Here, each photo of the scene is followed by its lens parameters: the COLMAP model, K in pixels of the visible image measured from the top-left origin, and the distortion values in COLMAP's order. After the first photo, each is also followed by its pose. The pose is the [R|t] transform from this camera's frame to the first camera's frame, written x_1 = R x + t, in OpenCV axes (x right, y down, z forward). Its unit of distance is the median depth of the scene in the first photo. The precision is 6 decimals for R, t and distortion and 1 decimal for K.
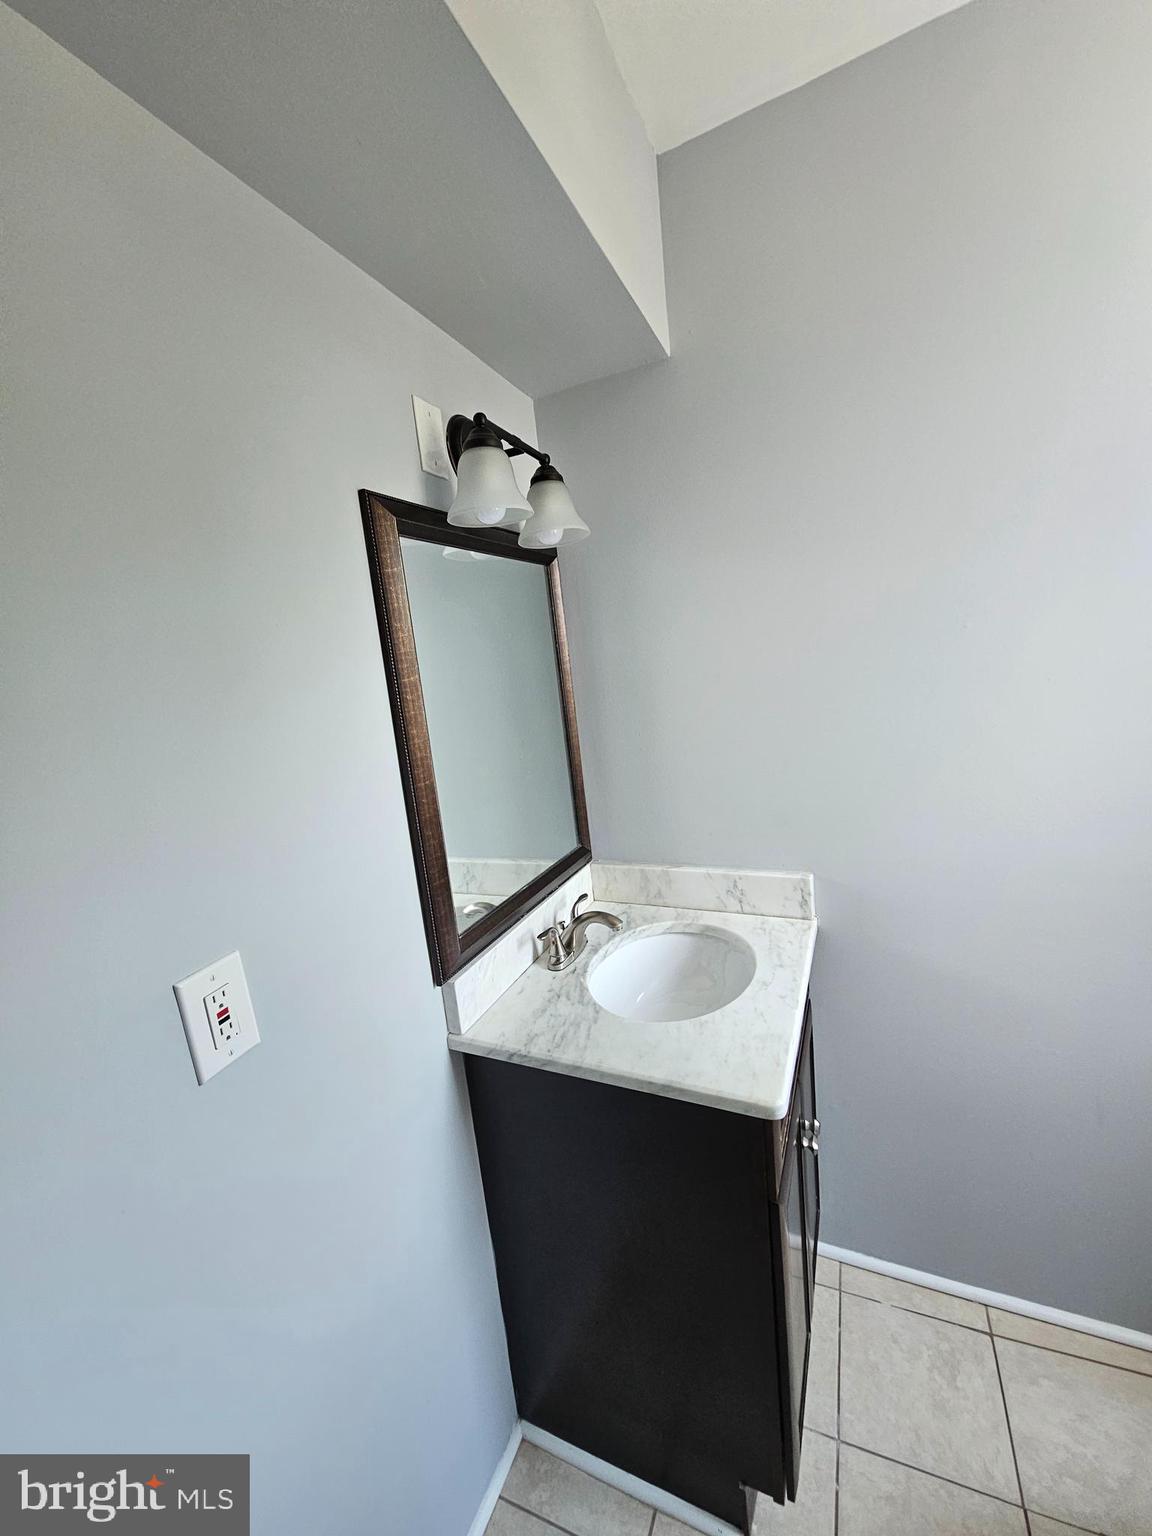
lens RADIAL K [[625.9, 0, 579.6], [0, 625.9, 772.0], [0, 0, 1]] dist [0.000808, -0.001741]
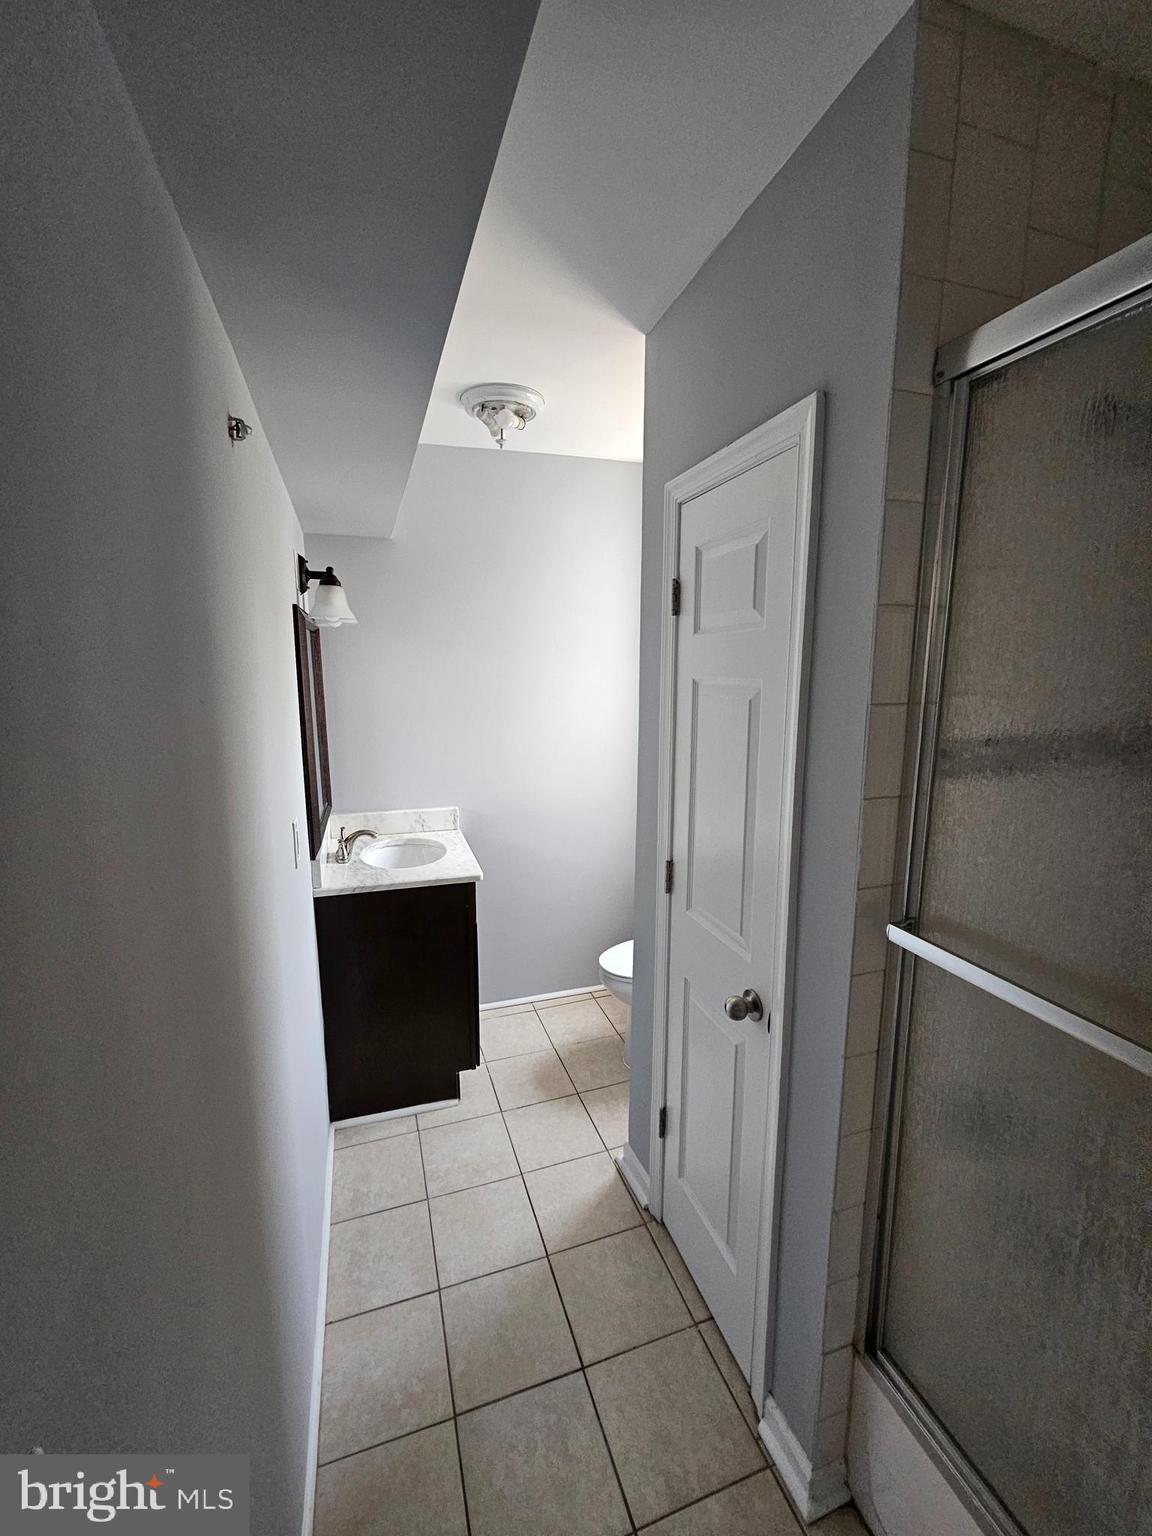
lens RADIAL K [[625.9, 0, 576.2], [0, 625.9, 771.0], [0, 0, 1]] dist [0.000808, -0.001741]
pose [[0.734059, -0.014301, 0.678935, -0.752993], [0.042067, 0.998816, -0.024444, 0.116362], [-0.677781, 0.046504, 0.733791, -0.790254]]
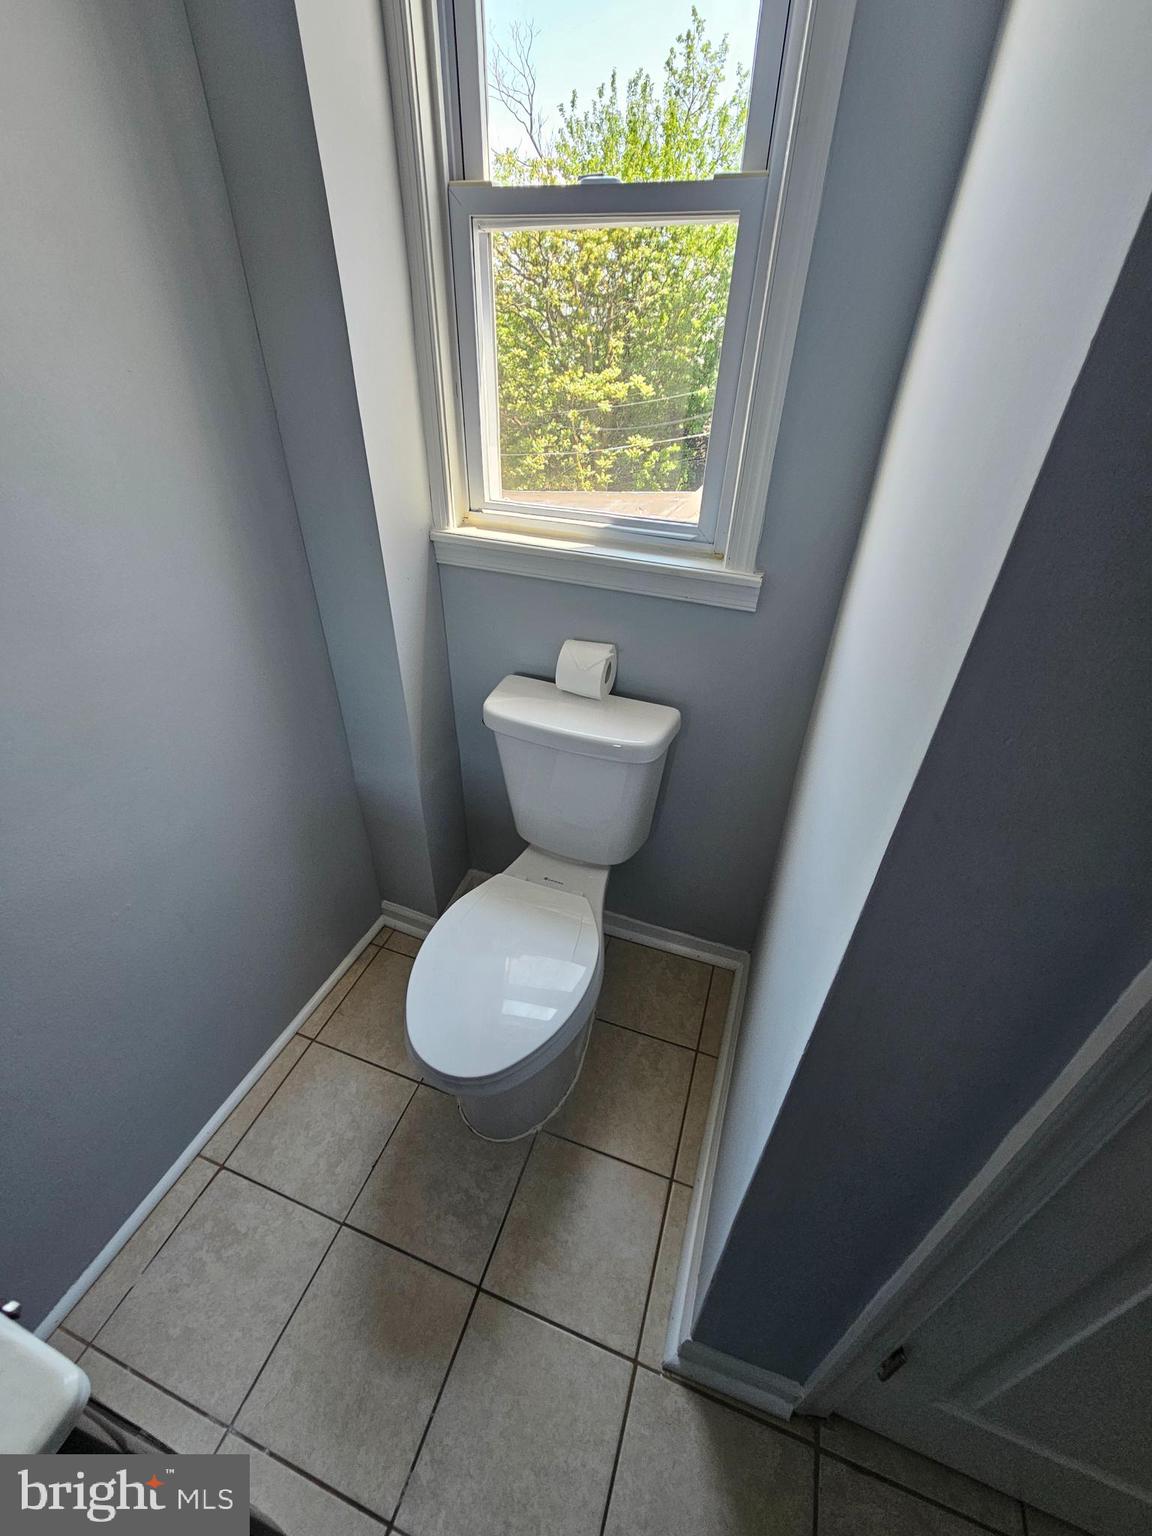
lens RADIAL K [[625.9, 0, 575.4], [0, 625.9, 756.5], [0, 0, 1]] dist [0.000808, -0.001741]
pose [[-0.069025, -0.467119, 0.881496, 0.058004], [0.150200, 0.868665, 0.472081, -0.038964], [-0.986243, 0.164986, 0.010202, 0.347911]]
